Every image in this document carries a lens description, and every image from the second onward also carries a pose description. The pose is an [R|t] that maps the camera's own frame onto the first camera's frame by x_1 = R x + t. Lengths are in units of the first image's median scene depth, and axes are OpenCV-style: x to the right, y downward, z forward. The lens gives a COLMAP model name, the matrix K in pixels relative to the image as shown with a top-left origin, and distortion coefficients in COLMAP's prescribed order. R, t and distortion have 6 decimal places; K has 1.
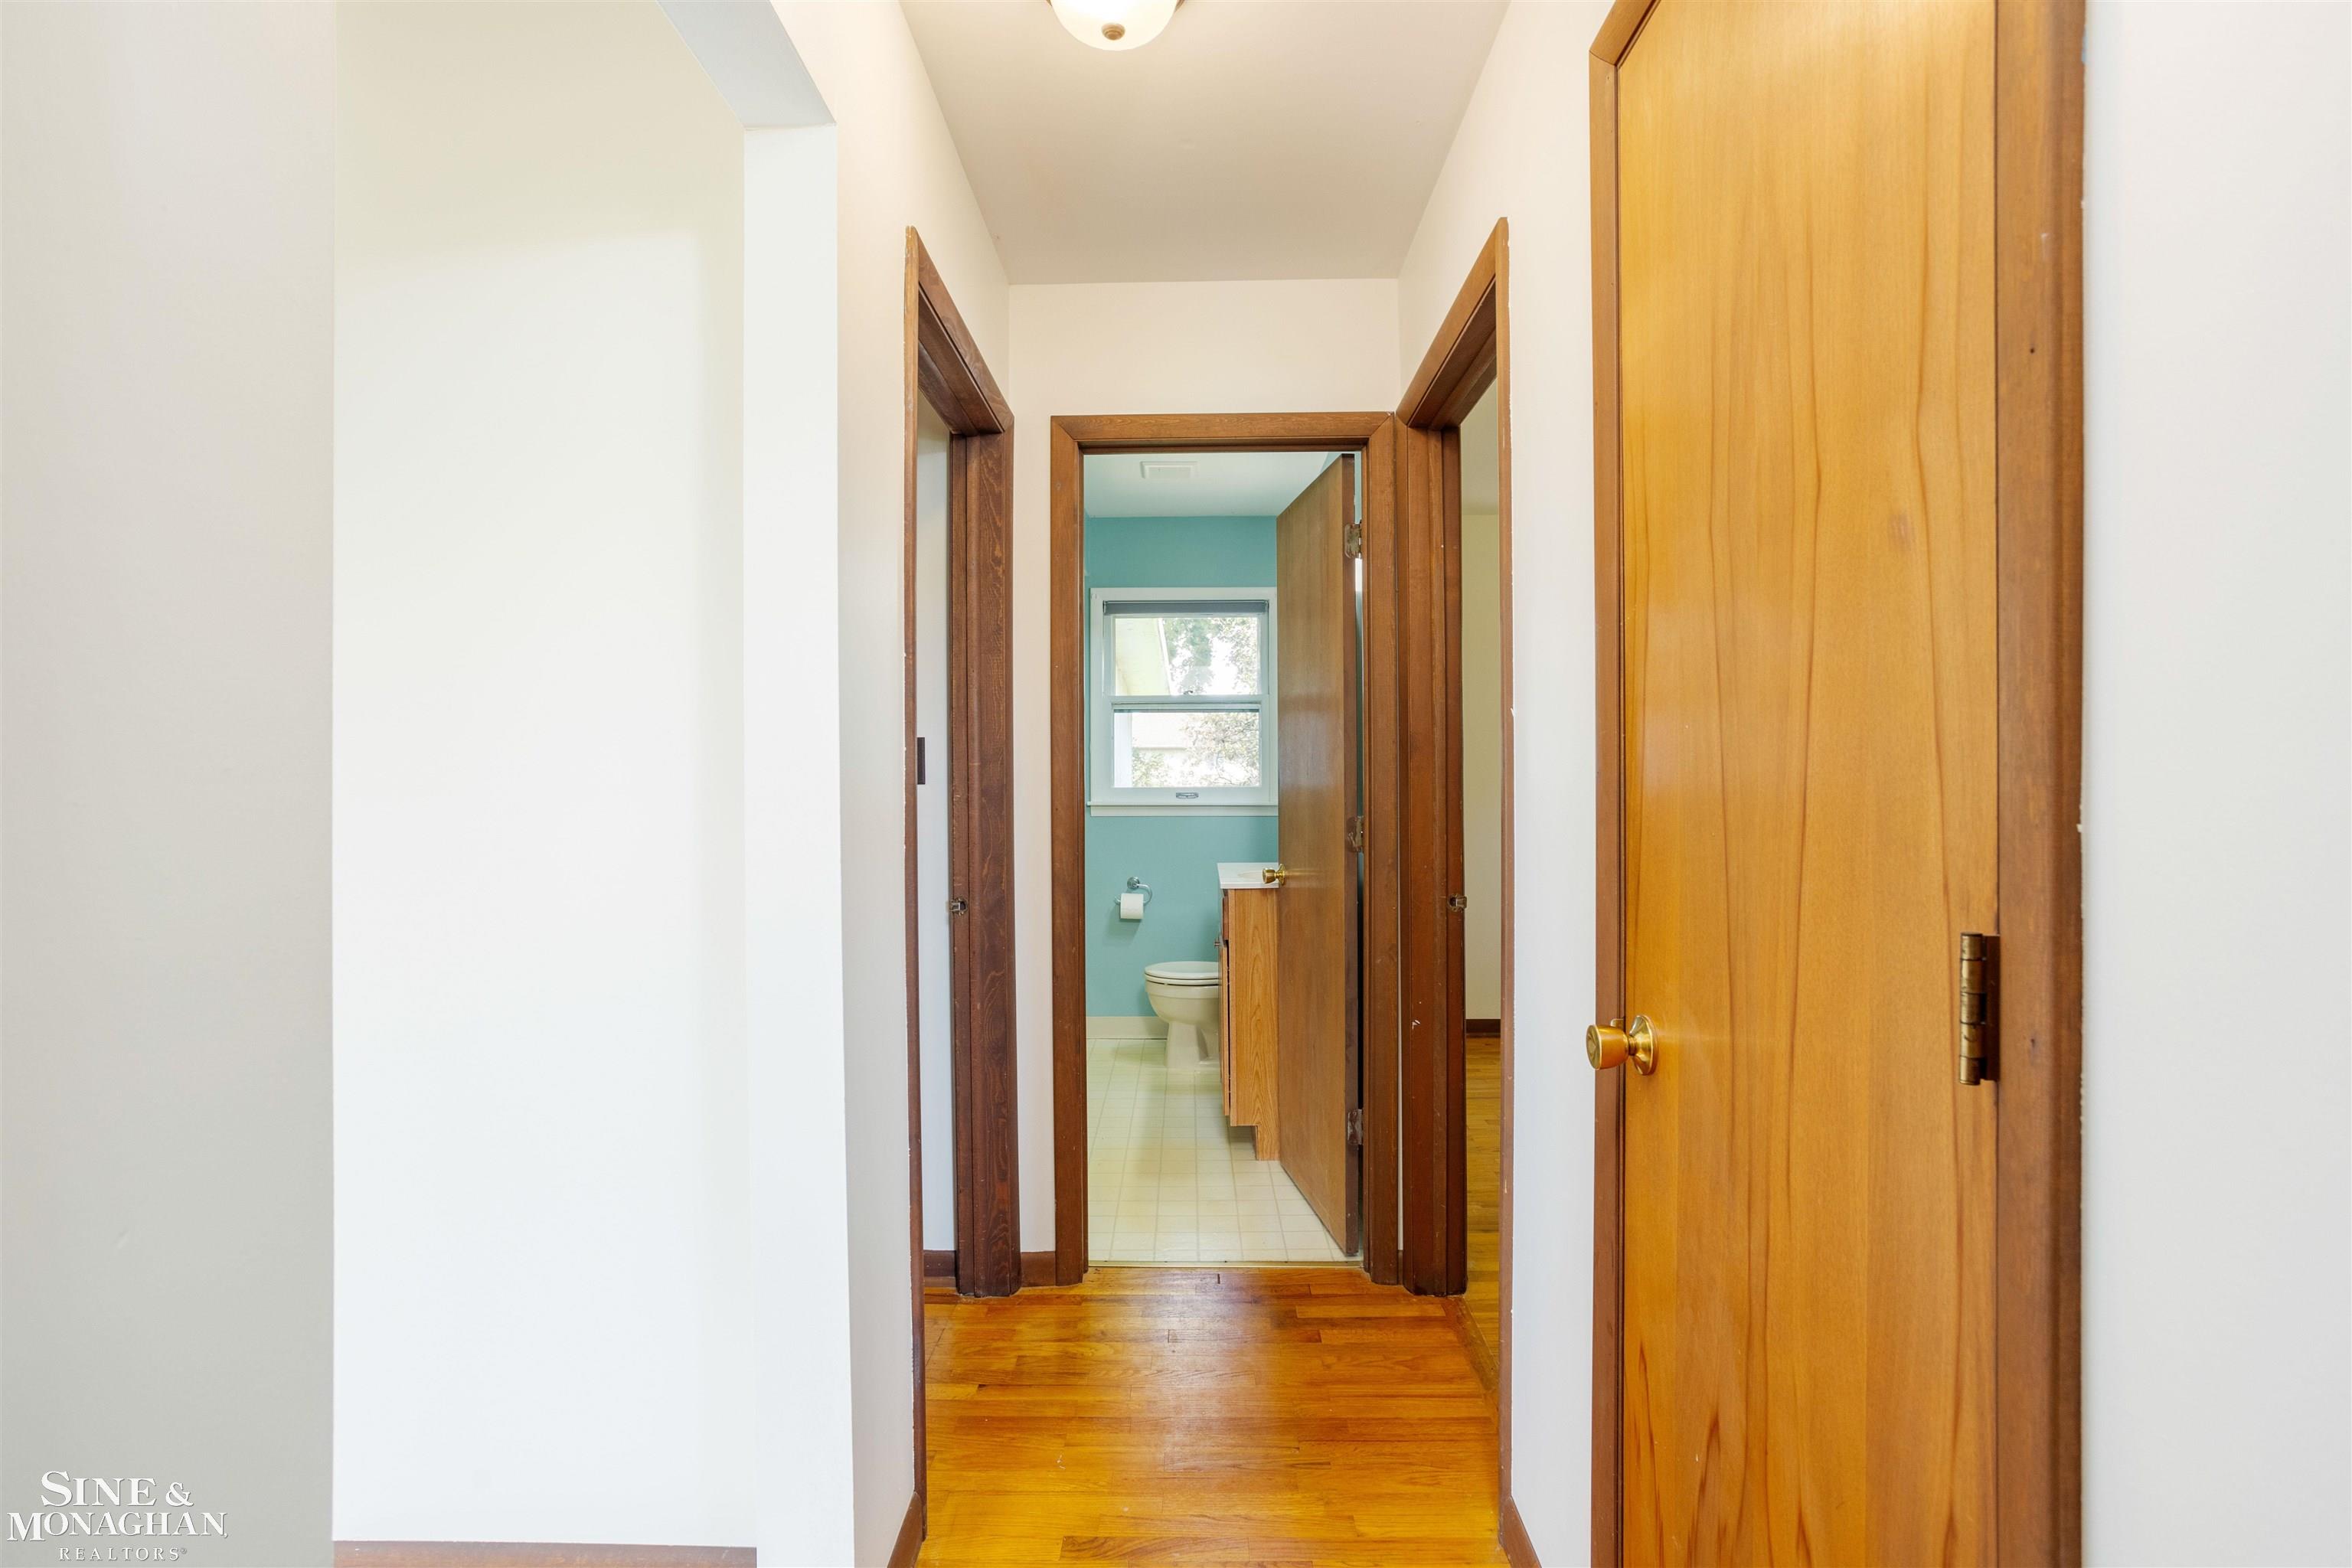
lens RADIAL K [[1205.6, 0, 1177.0], [0, 1205.6, 785.0], [0, 0, 1]] dist [-0.021088, 0.003985]
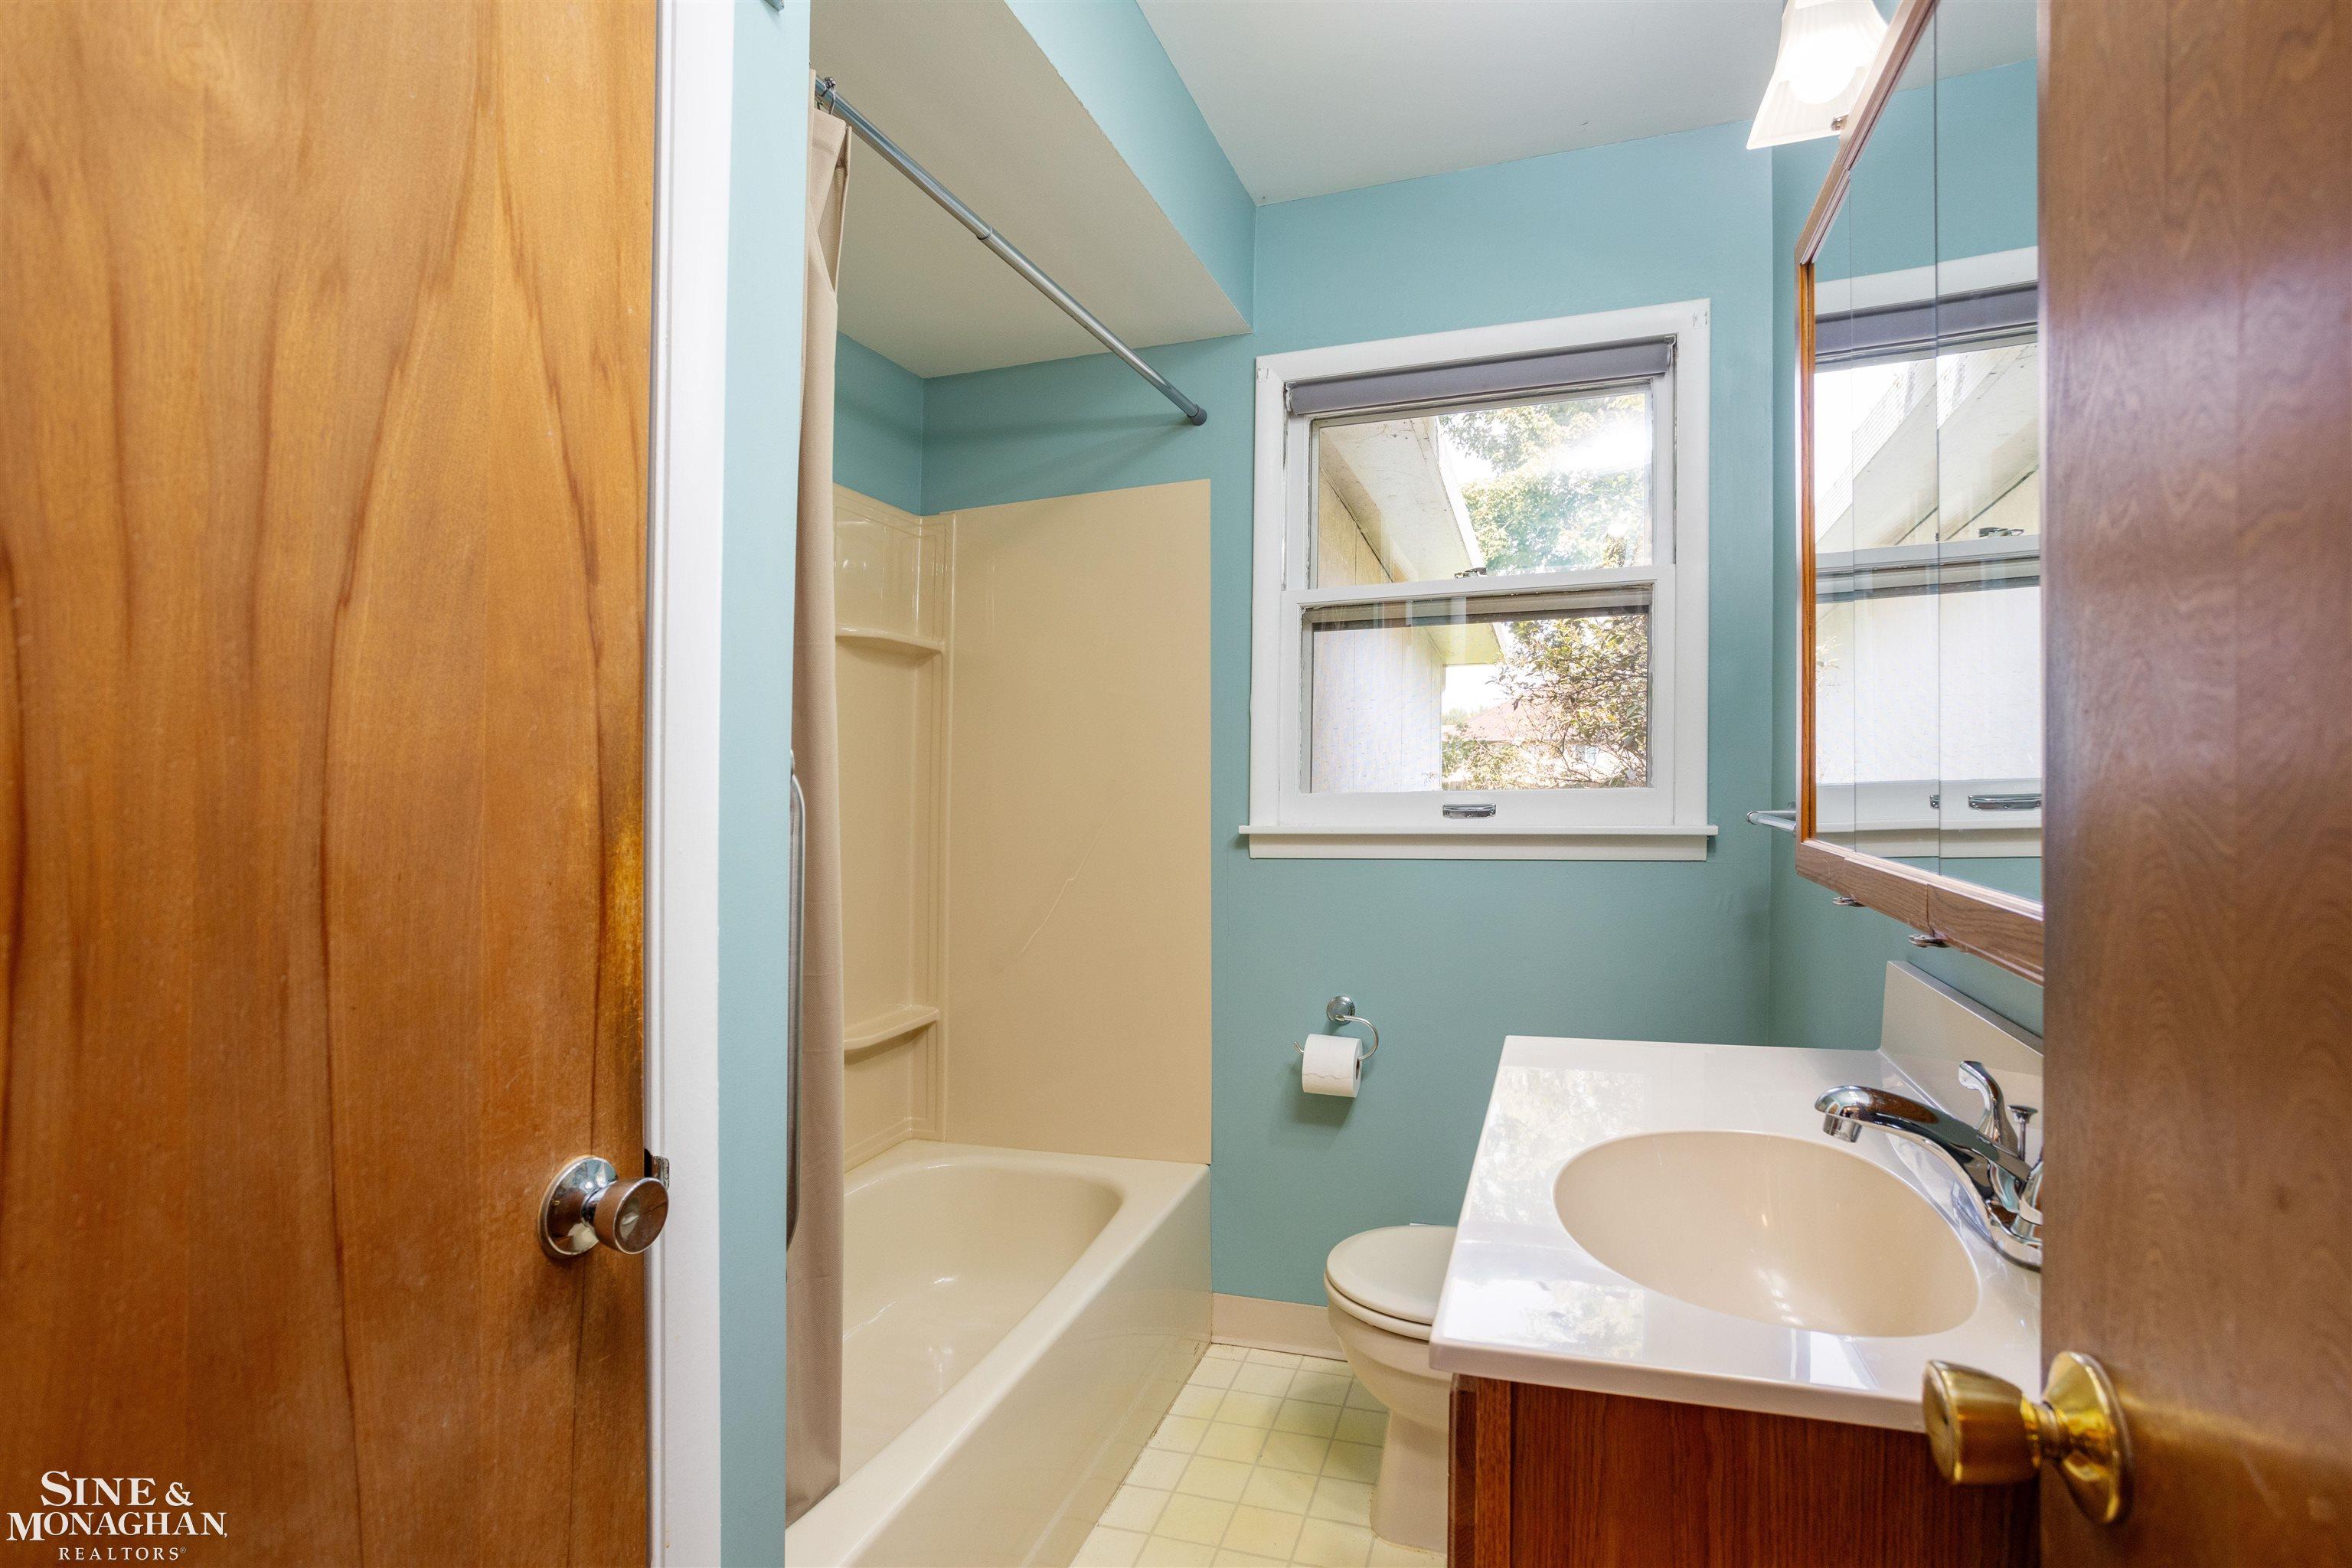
lens RADIAL K [[1205.6, 0, 1173.1], [0, 1205.6, 782.4], [0, 0, 1]] dist [-0.021088, 0.003985]
pose [[0.954163, 0.004465, -0.299255, 0.036241], [-0.004113, 0.999990, 0.001805, -0.002061], [0.299260, -0.000492, 0.954171, 0.562518]]
